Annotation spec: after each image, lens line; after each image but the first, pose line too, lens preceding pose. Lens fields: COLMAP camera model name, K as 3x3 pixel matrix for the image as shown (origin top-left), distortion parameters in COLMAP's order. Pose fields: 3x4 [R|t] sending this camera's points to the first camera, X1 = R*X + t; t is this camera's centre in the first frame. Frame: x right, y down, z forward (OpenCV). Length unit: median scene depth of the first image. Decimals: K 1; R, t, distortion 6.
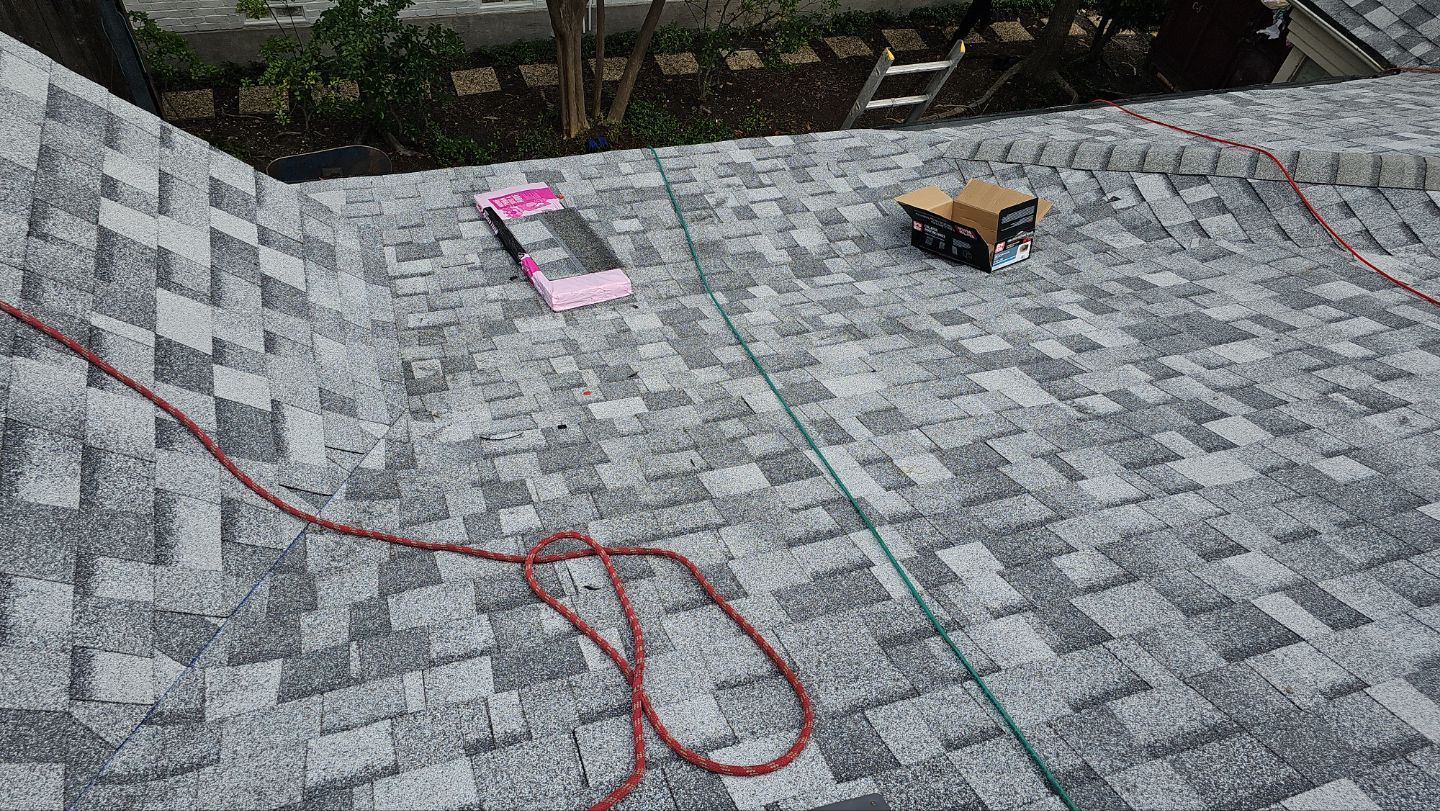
lens RADIAL K [[945.7, 0, 705.7], [0, 945.7, 408.3], [0, 0, 1]] dist [0.040246, -0.042085]
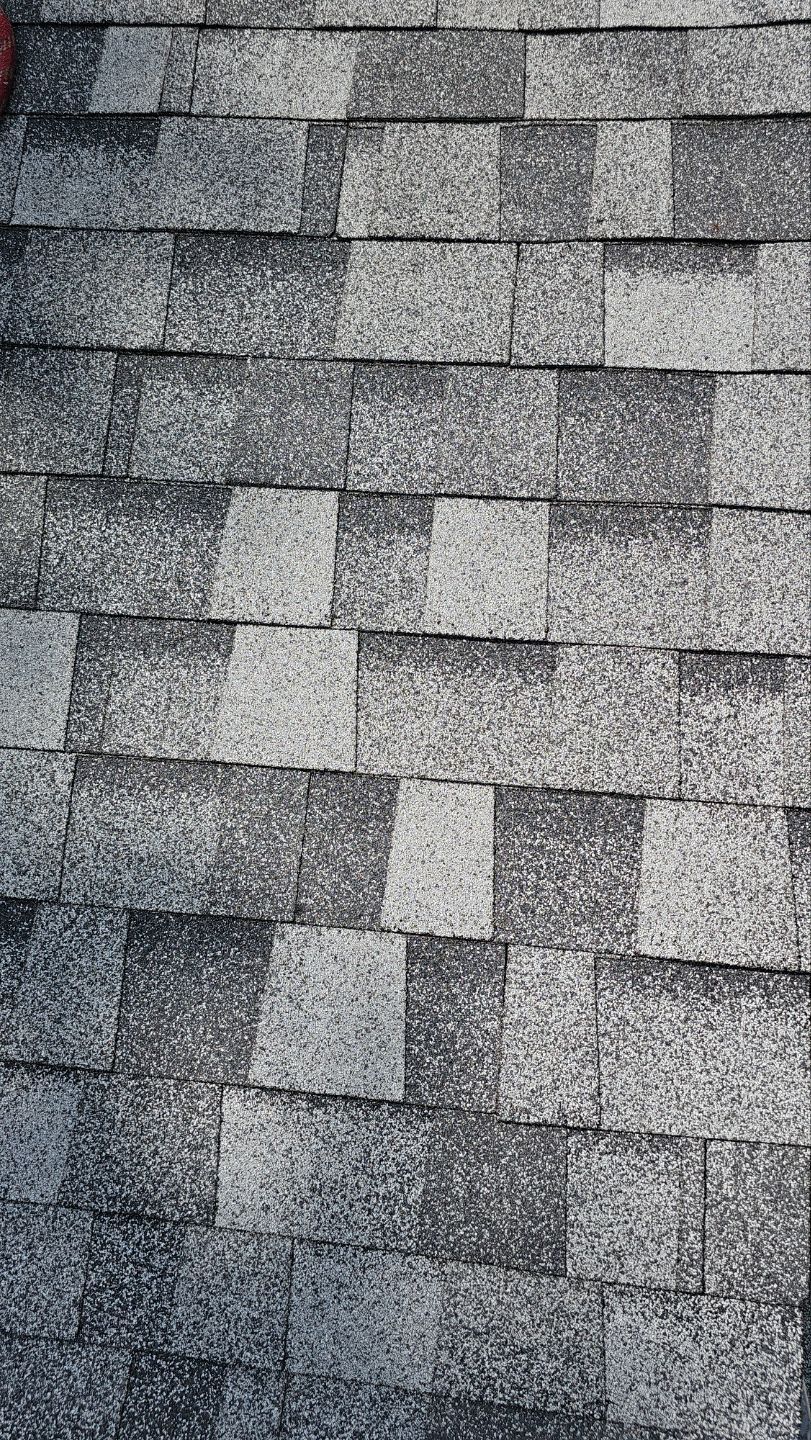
lens RADIAL K [[945.7, 0, 405.5], [0, 945.7, 720.0], [0, 0, 1]] dist [0.040246, -0.042085]
pose [[-0.412058, 0.411654, -0.812865, -0.291424], [-0.739903, 0.369462, 0.562176, -0.435827], [0.531745, 0.833090, 0.152344, 1.050990]]
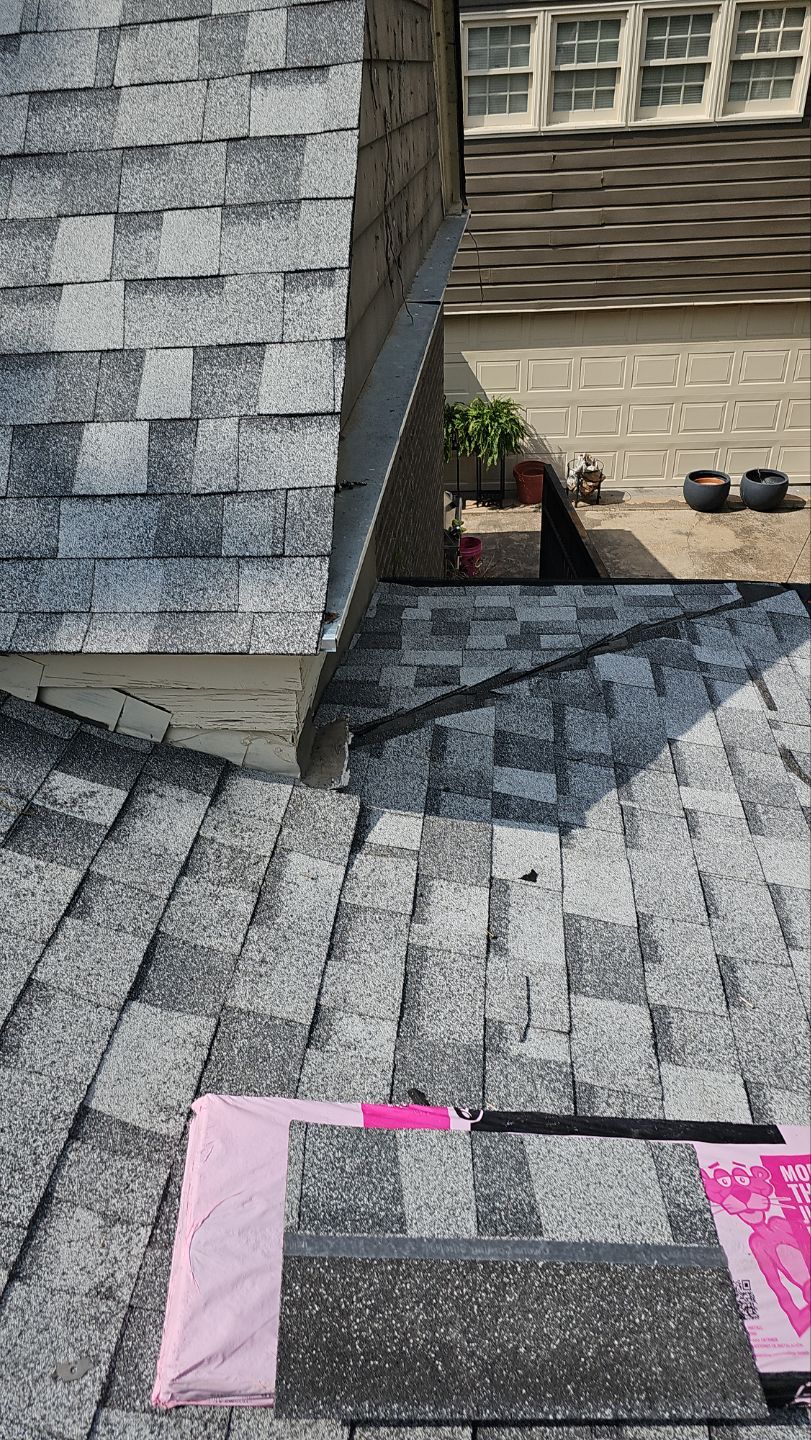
lens RADIAL K [[945.7, 0, 405.5], [0, 945.7, 720.0], [0, 0, 1]] dist [0.040246, -0.042085]
pose [[-0.418192, 0.429378, -0.800469, 0.039306], [-0.694637, 0.416665, 0.586404, -0.664137], [0.585316, 0.801265, 0.124016, 1.380927]]
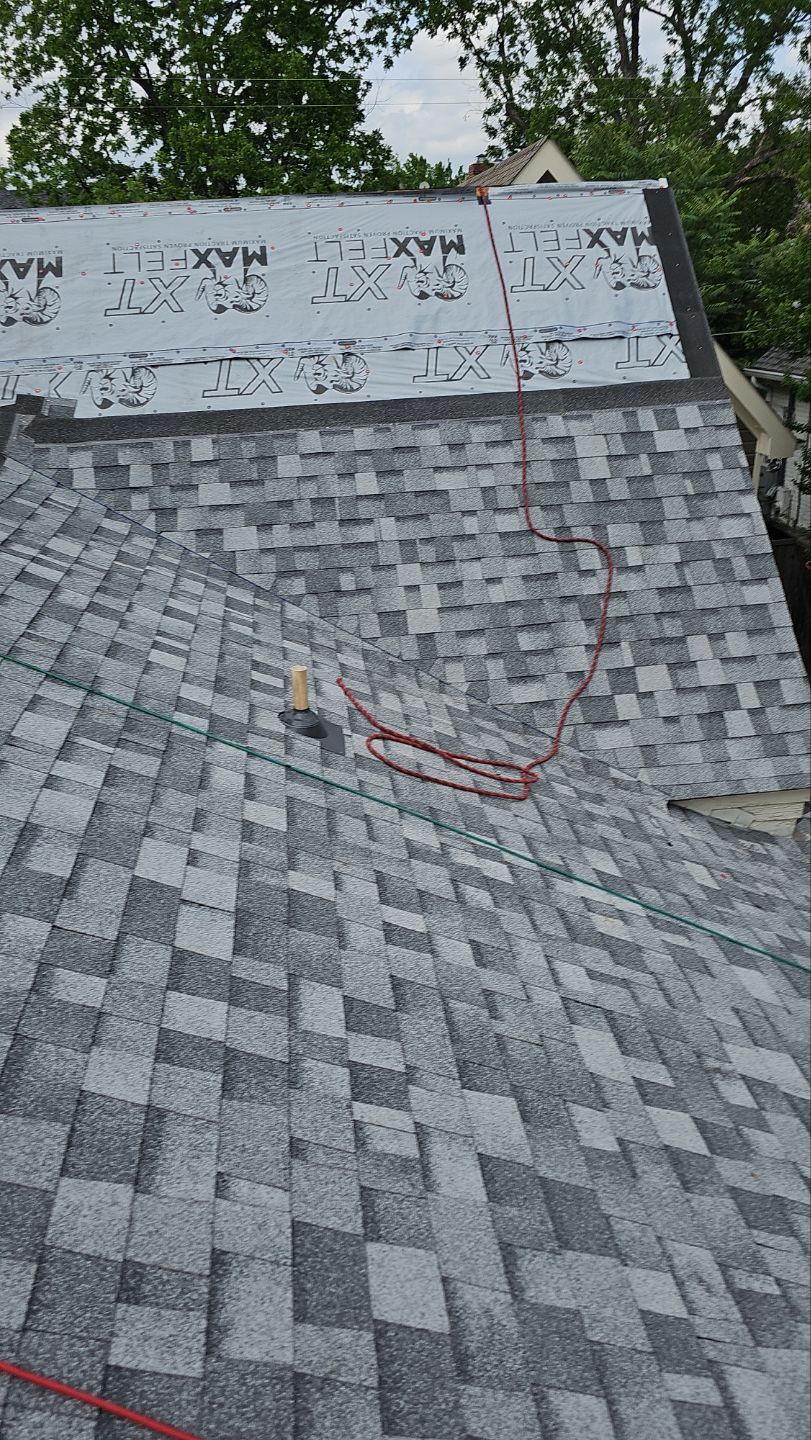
lens RADIAL K [[945.7, 0, 405.5], [0, 945.7, 720.0], [0, 0, 1]] dist [0.040246, -0.042085]
pose [[-0.190851, 0.315125, -0.929662, 1.448006], [-0.747090, 0.567696, 0.345801, -0.344648], [0.636736, 0.760538, 0.127082, 0.482208]]
